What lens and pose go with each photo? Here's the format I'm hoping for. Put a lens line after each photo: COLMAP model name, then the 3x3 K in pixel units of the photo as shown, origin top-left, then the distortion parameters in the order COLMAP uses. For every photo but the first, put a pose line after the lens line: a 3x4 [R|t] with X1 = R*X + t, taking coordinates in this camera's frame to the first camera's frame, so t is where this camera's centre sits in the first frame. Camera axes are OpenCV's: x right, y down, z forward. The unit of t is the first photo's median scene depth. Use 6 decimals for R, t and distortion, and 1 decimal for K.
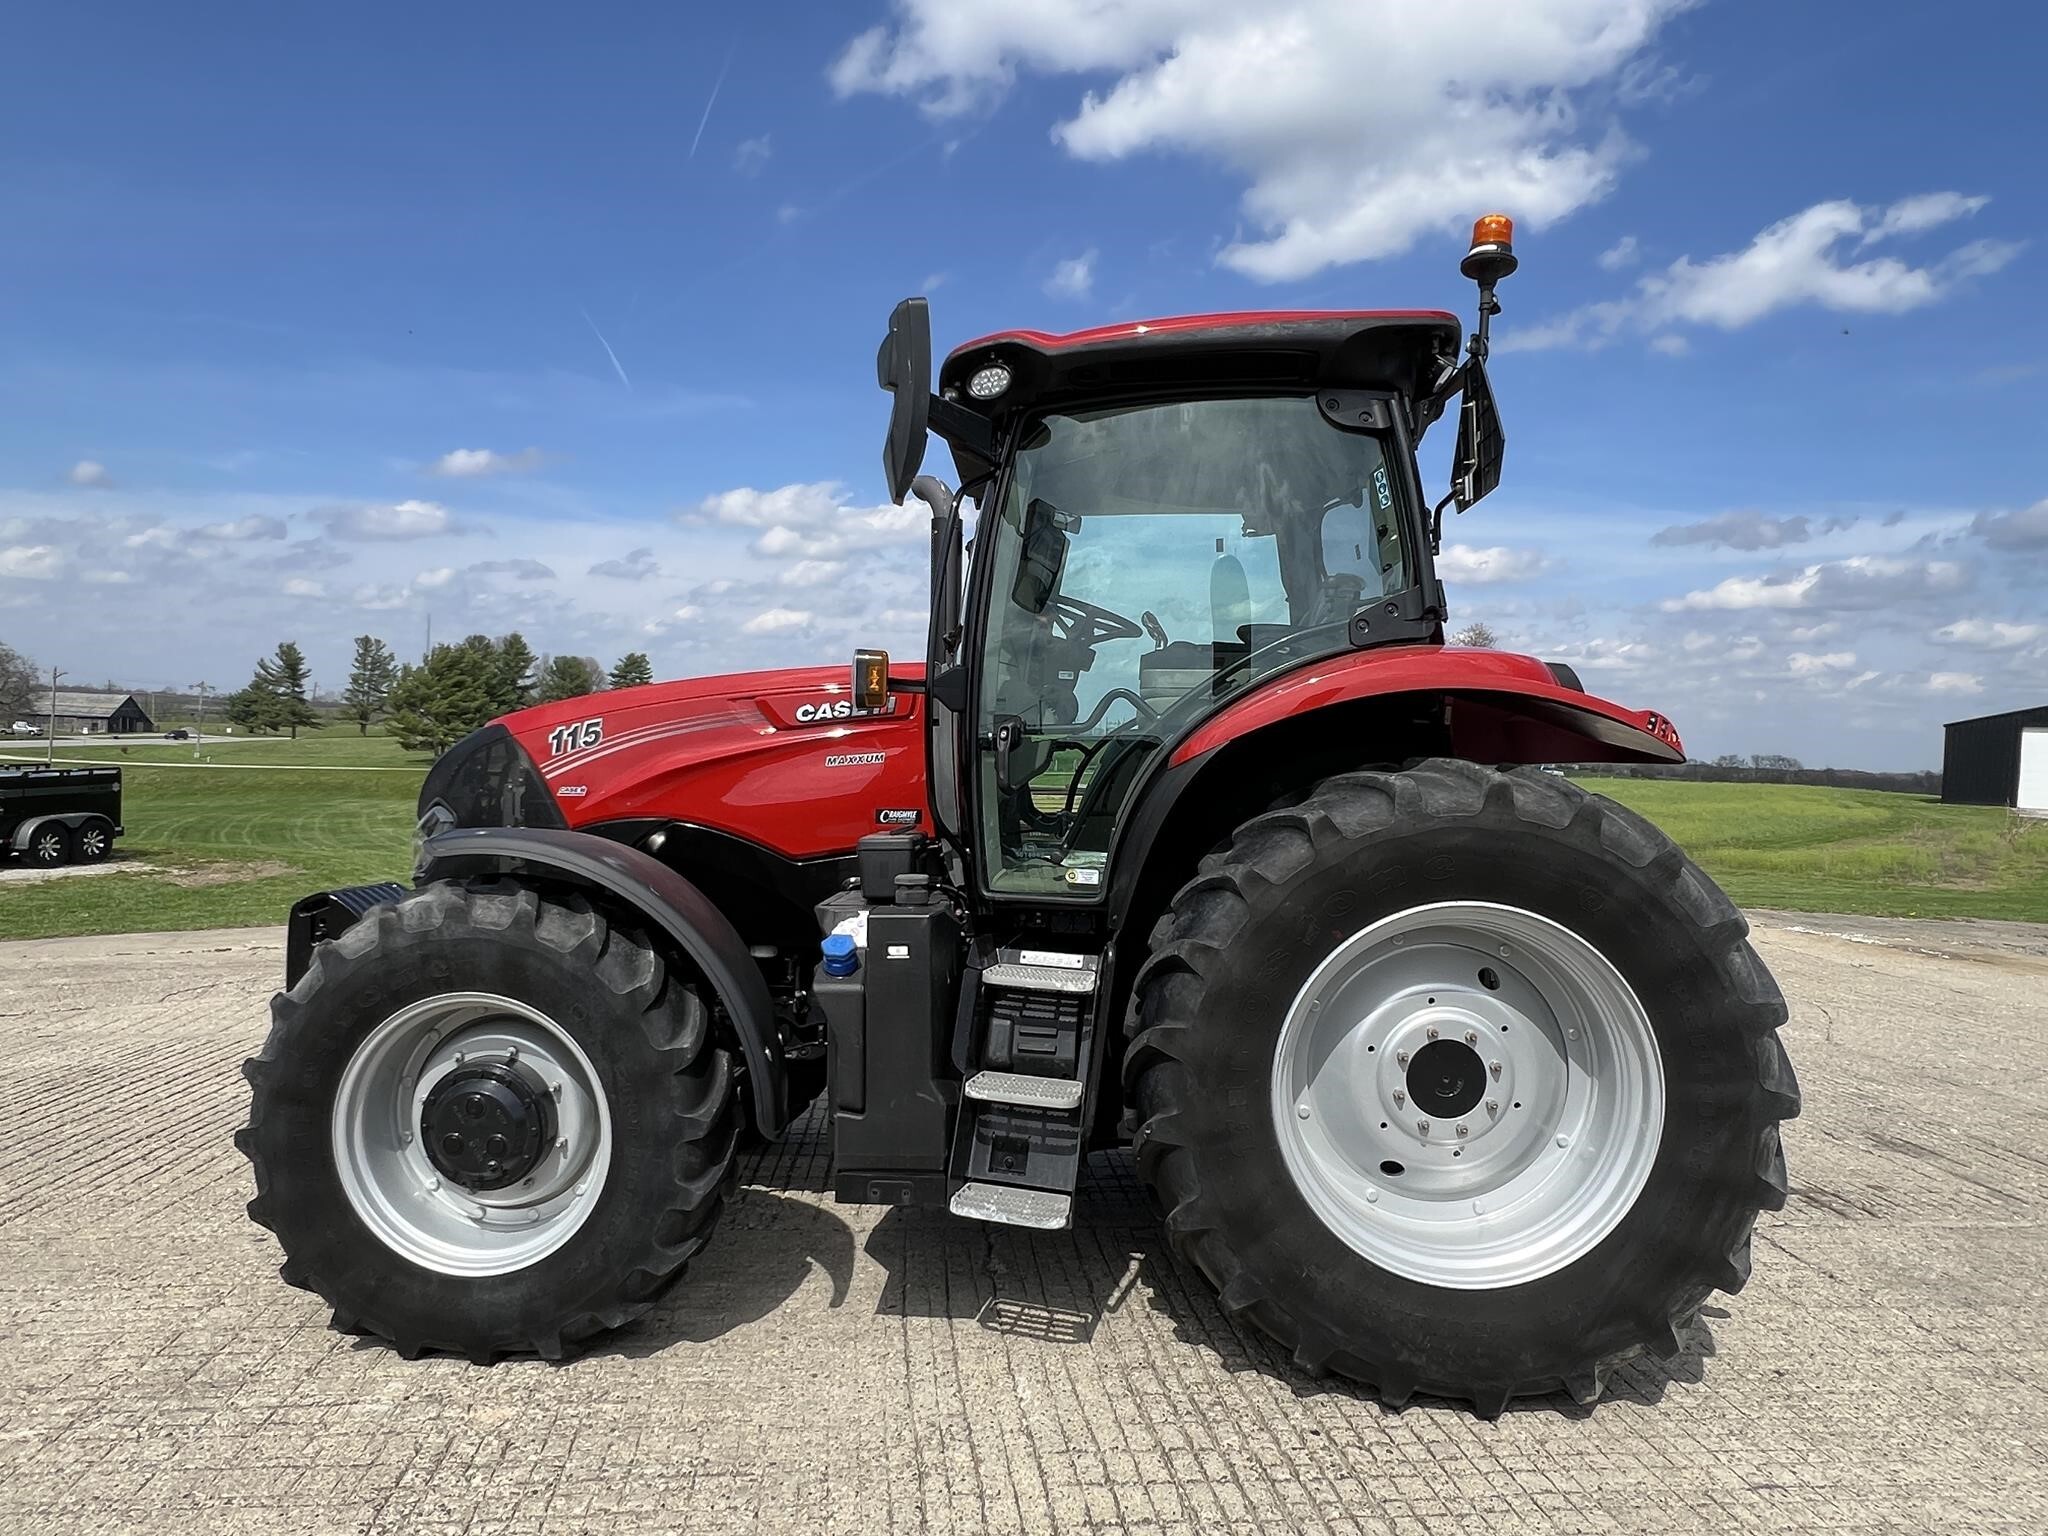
lens RADIAL K [[1214.2, 0, 1025.9], [0, 1214.2, 760.9], [0, 0, 1]] dist [-0.002263, -0.000300]
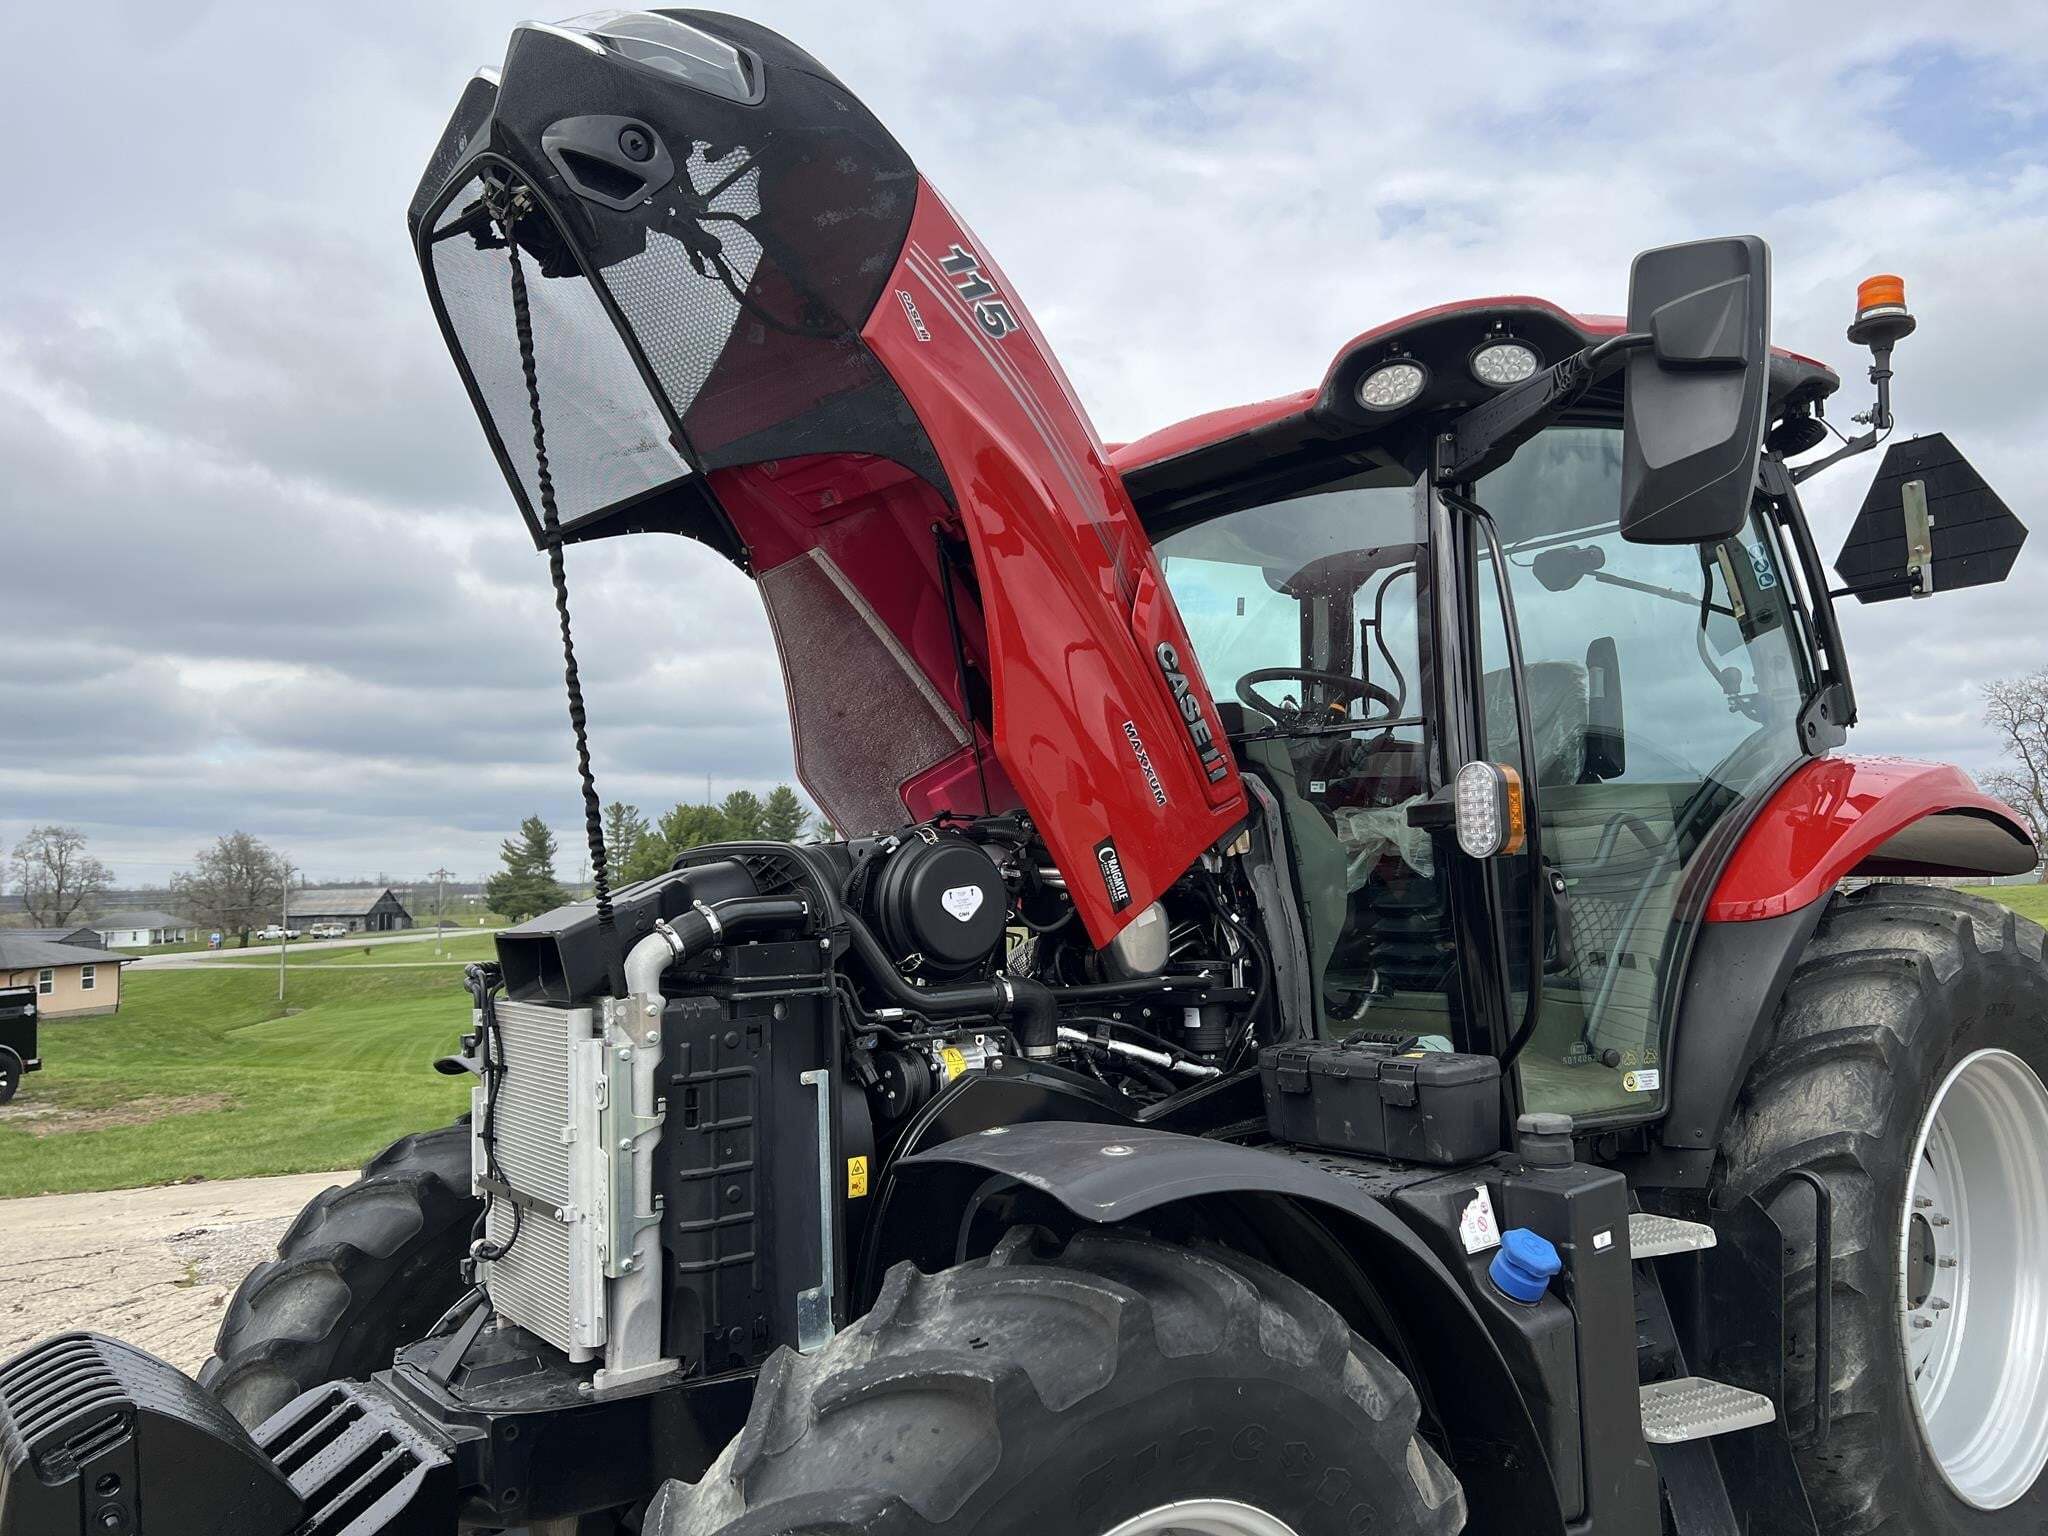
lens RADIAL K [[1518.6, 0, 1030.3], [0, 1518.6, 779.5], [0, 0, 1]] dist [0.046717, -0.048209]
pose [[0.765053, -0.010066, 0.643889, -0.819594], [0.041944, 0.998534, -0.034226, -0.065444], [-0.642600, 0.053192, 0.764353, 0.558696]]
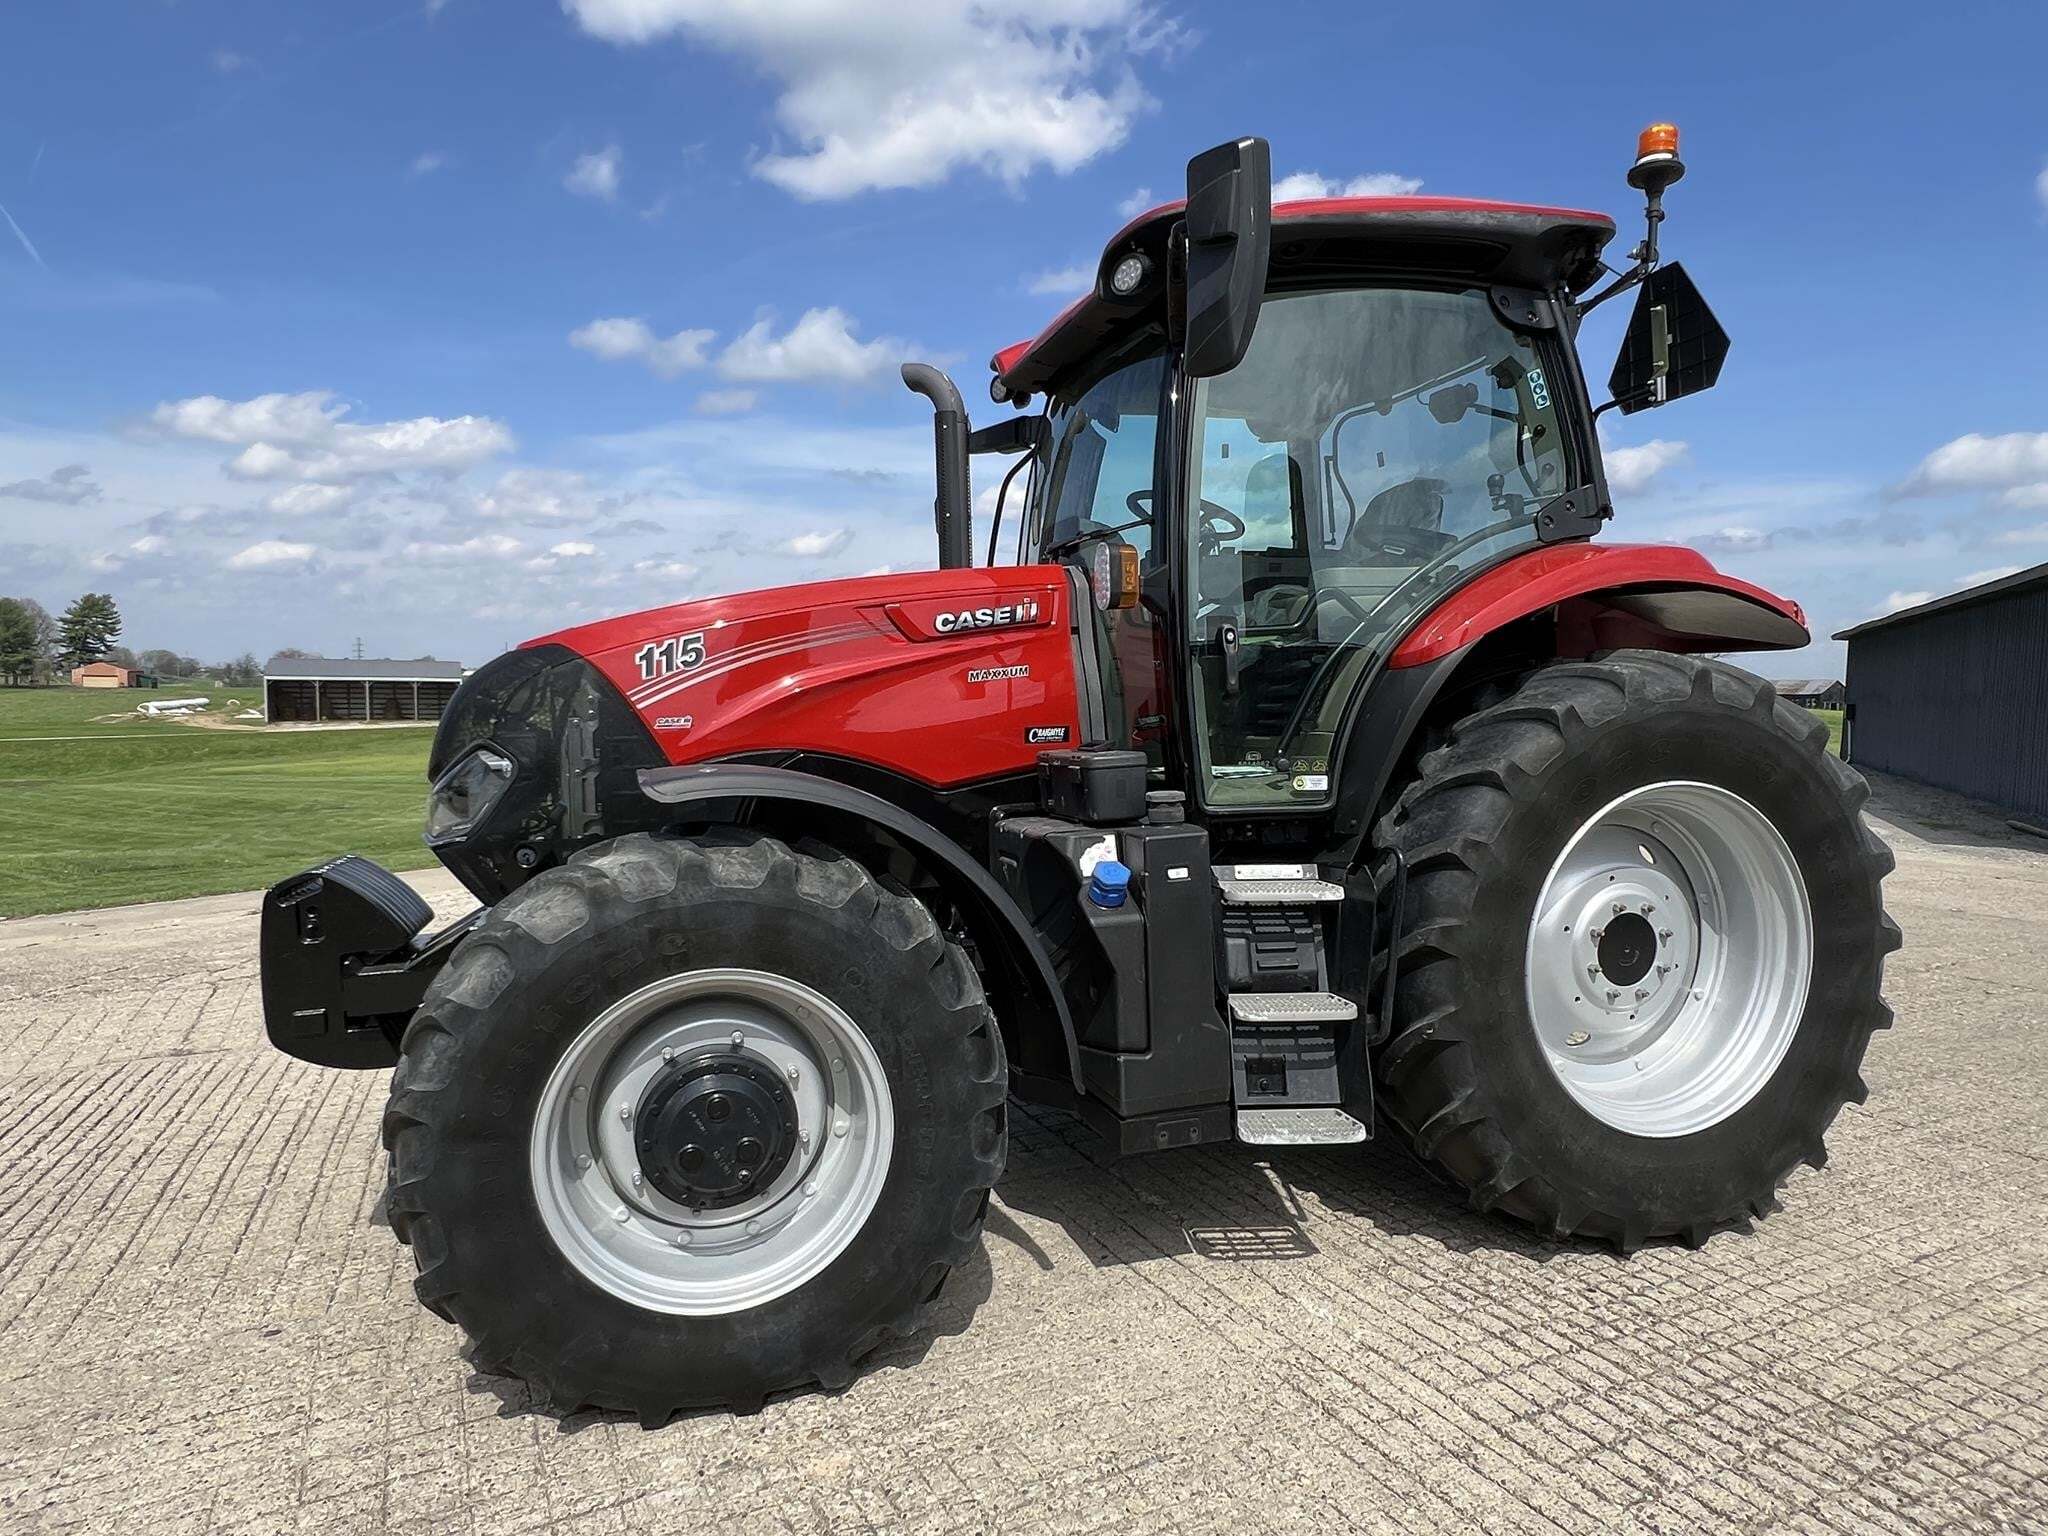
lens RADIAL K [[1216.9, 0, 1024.0], [0, 1216.9, 768.0], [0, 0, 1]] dist [-0.001158, -0.000343]
pose [[0.942440, -0.056389, 0.329586, -0.500586], [0.037075, 0.997222, 0.064601, 0.013314], [-0.332313, -0.048663, 0.941913, 0.173887]]
